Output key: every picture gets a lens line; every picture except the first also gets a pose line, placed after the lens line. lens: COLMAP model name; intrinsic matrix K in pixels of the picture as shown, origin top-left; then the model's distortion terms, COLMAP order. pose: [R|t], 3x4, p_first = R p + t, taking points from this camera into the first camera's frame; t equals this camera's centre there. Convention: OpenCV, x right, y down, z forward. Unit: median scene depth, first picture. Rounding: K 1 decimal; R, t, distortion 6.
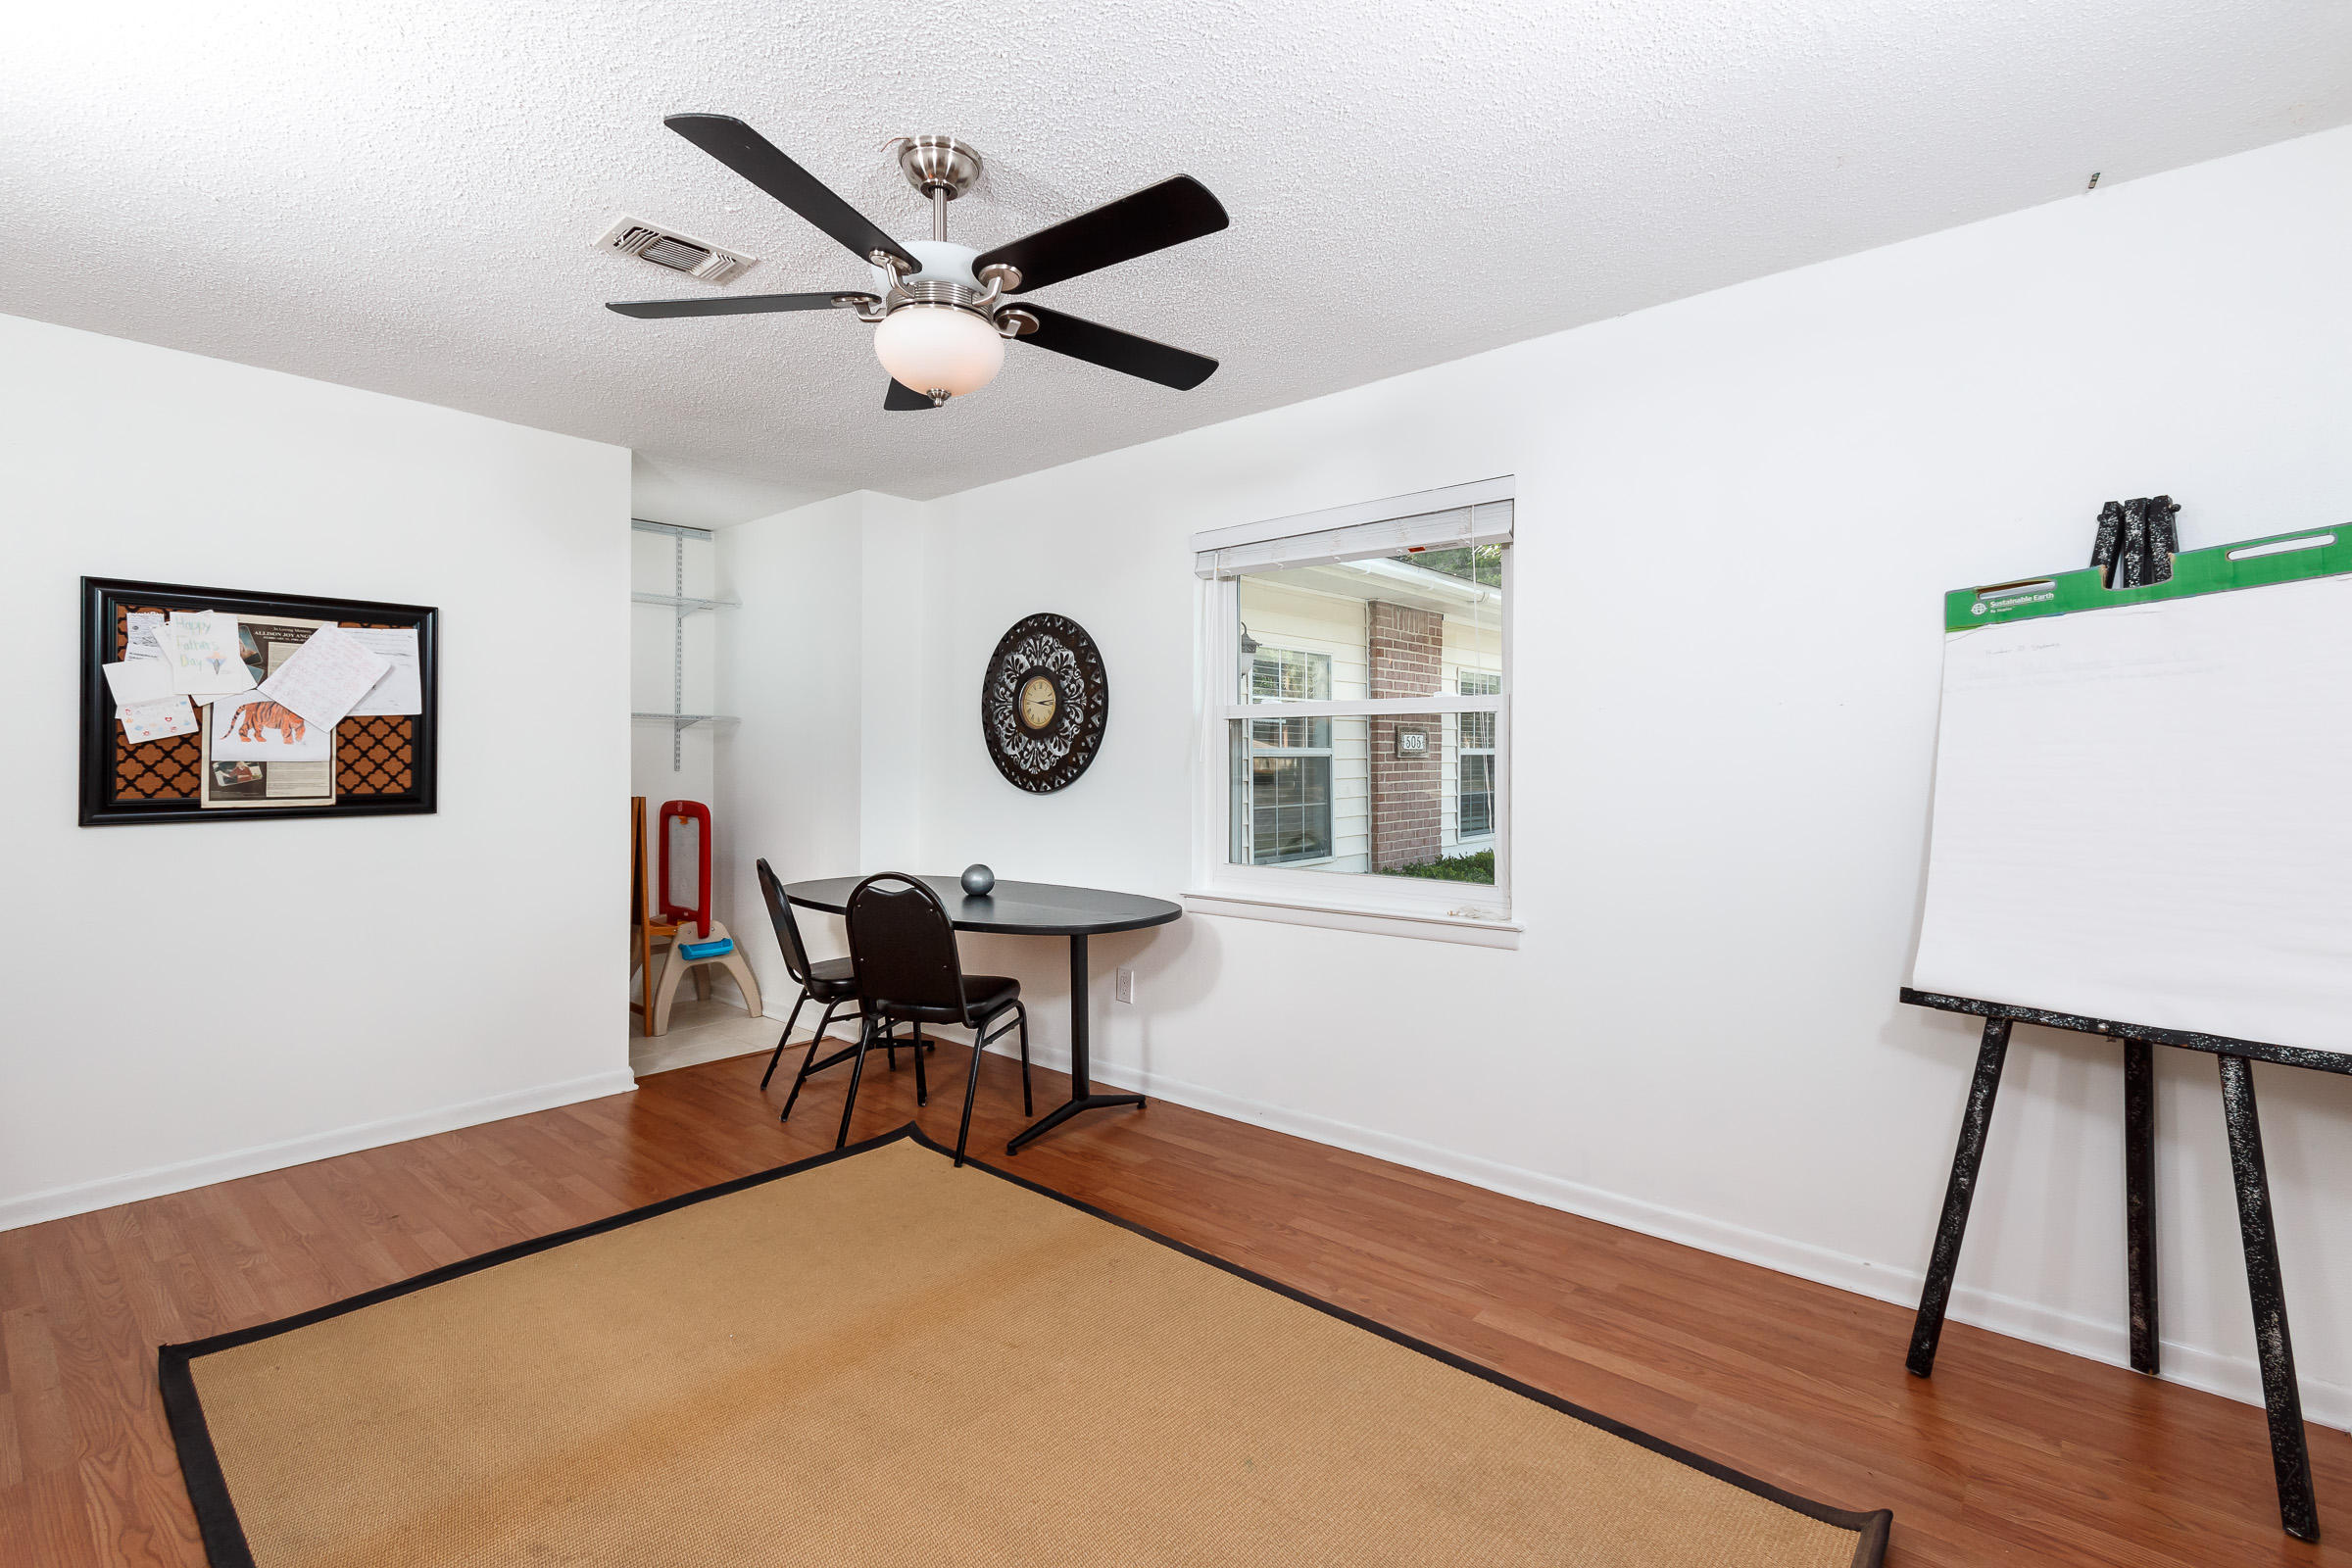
lens RADIAL K [[1071.1, 0, 1160.2], [0, 1071.1, 739.8], [0, 0, 1]] dist [-0.001871, 0.000031]
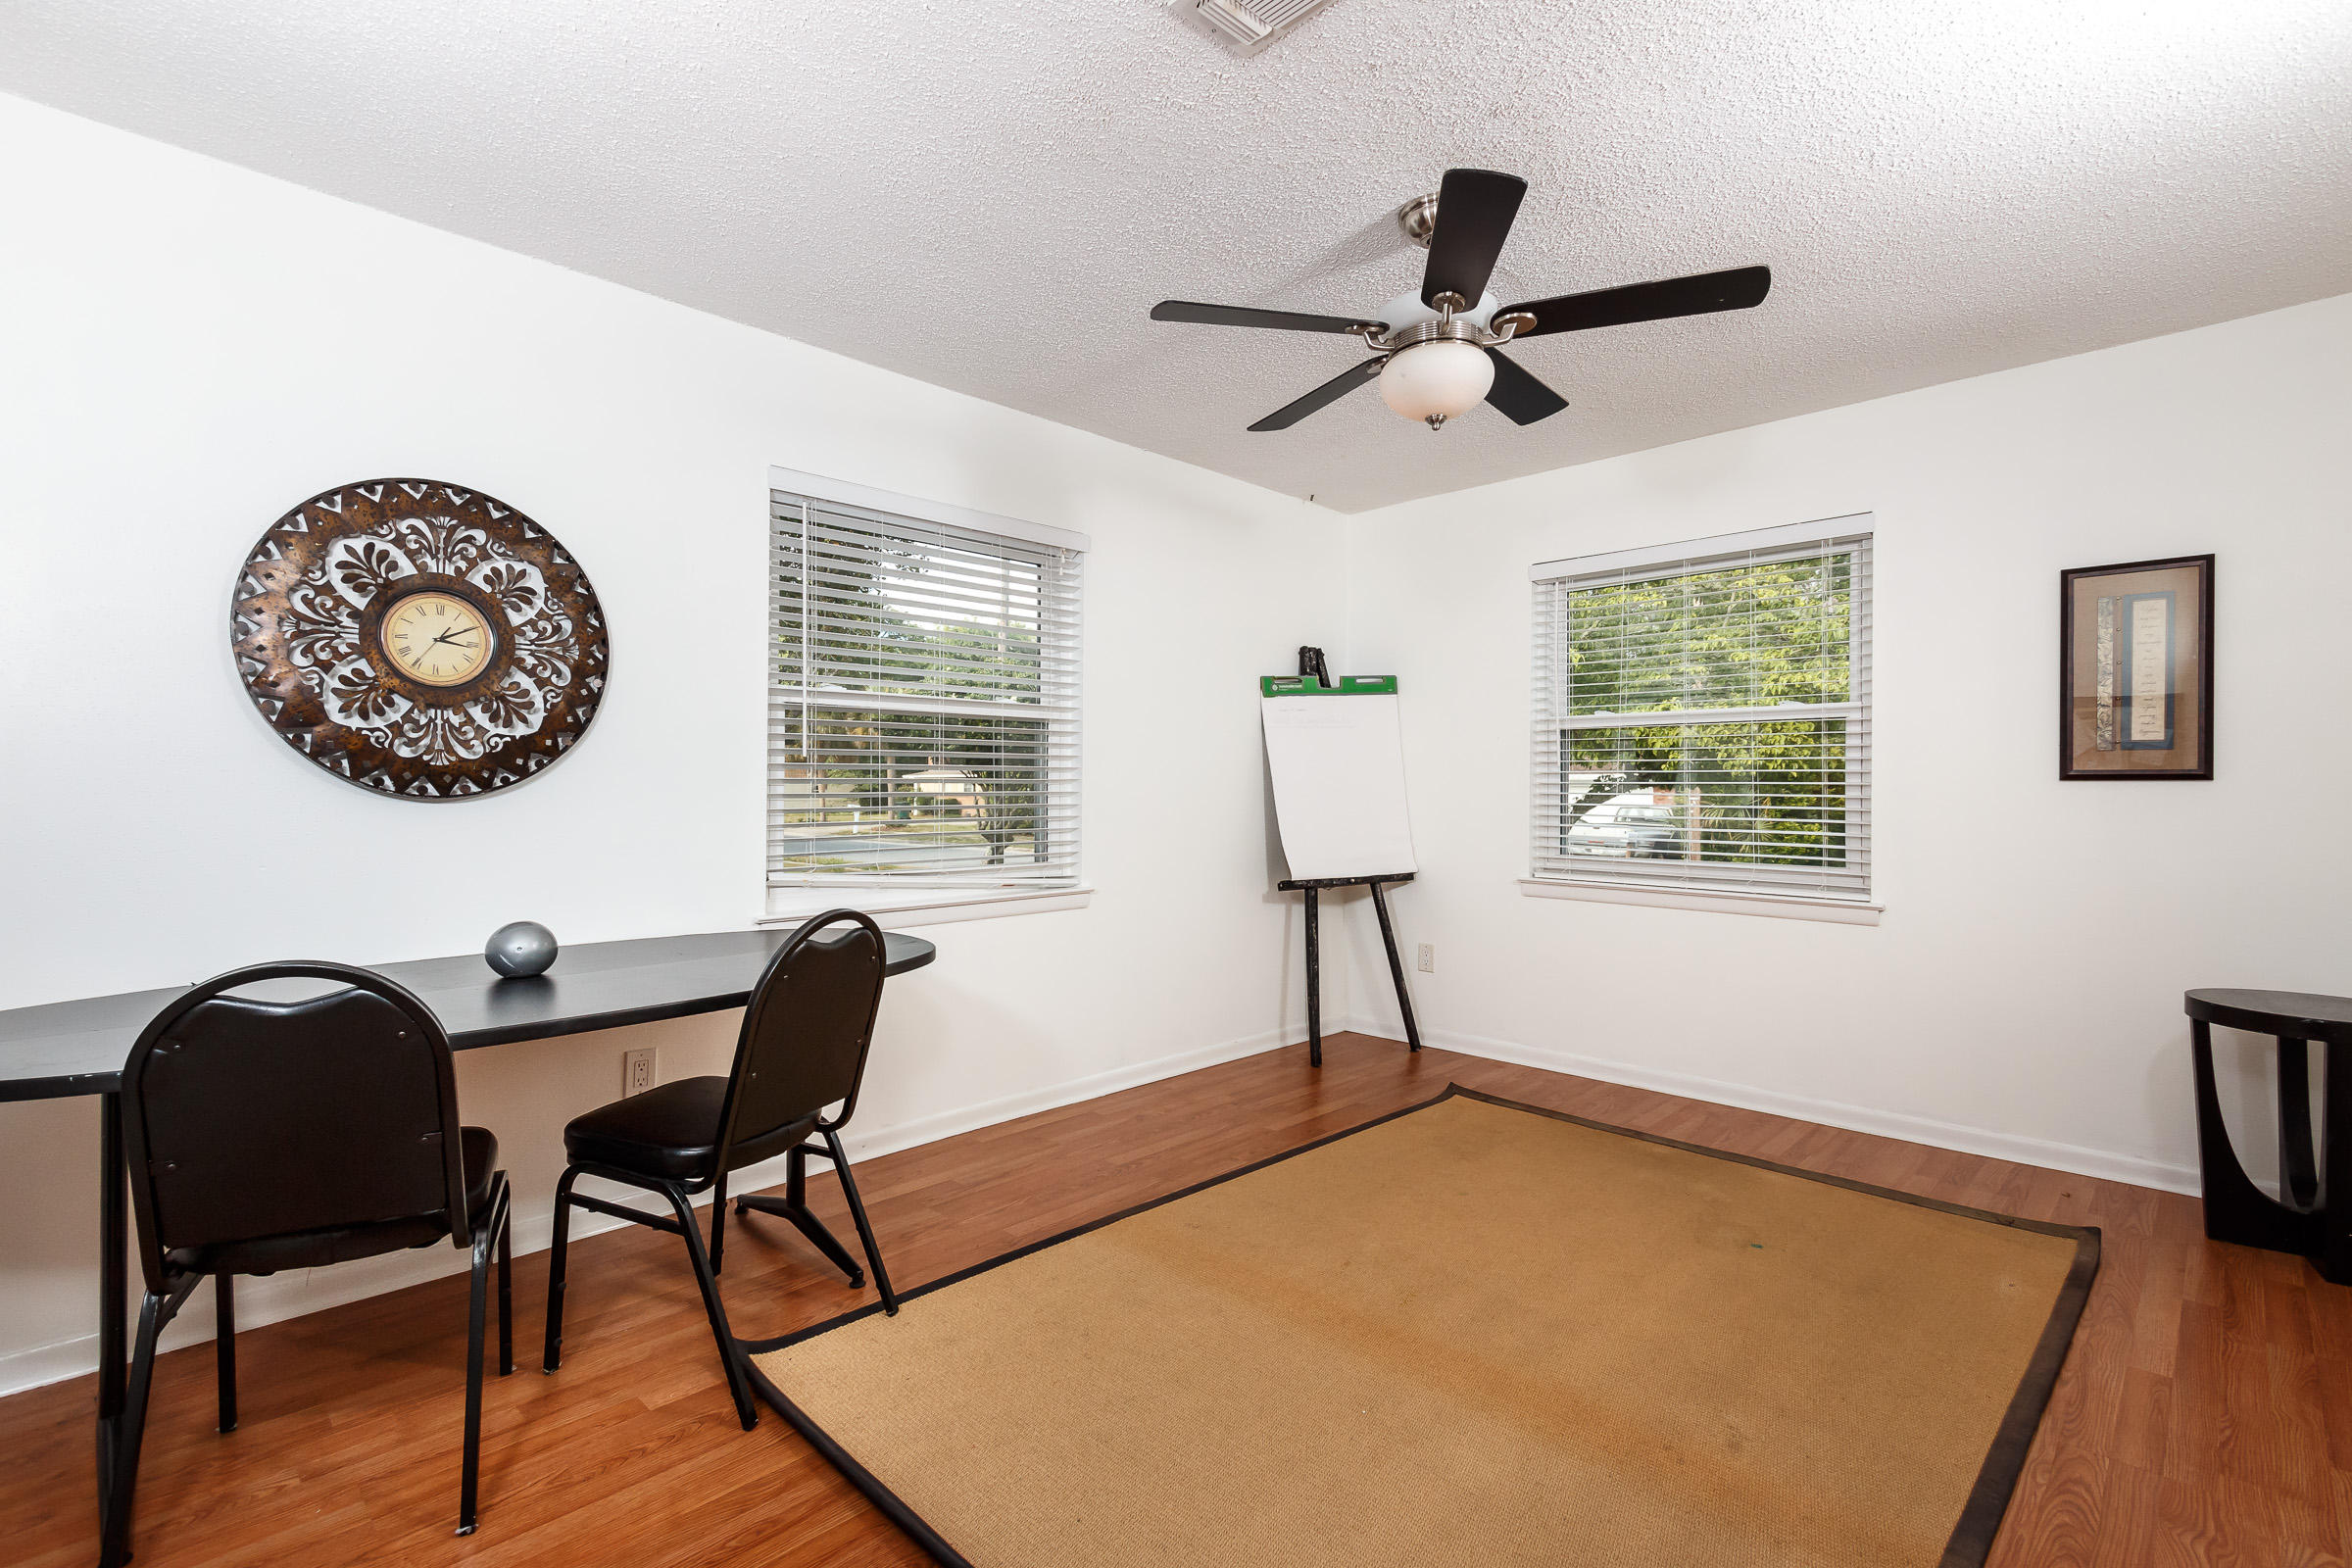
lens RADIAL K [[1069.1, 0, 1160.4], [0, 1069.1, 782.8], [0, 0, 1]] dist [0.001182, 0.000348]
pose [[0.062299, 0.001592, 0.998056, -0.687885], [-0.024464, 0.999701, -0.000068, 0.033071], [-0.997758, -0.024412, 0.062319, 0.612628]]
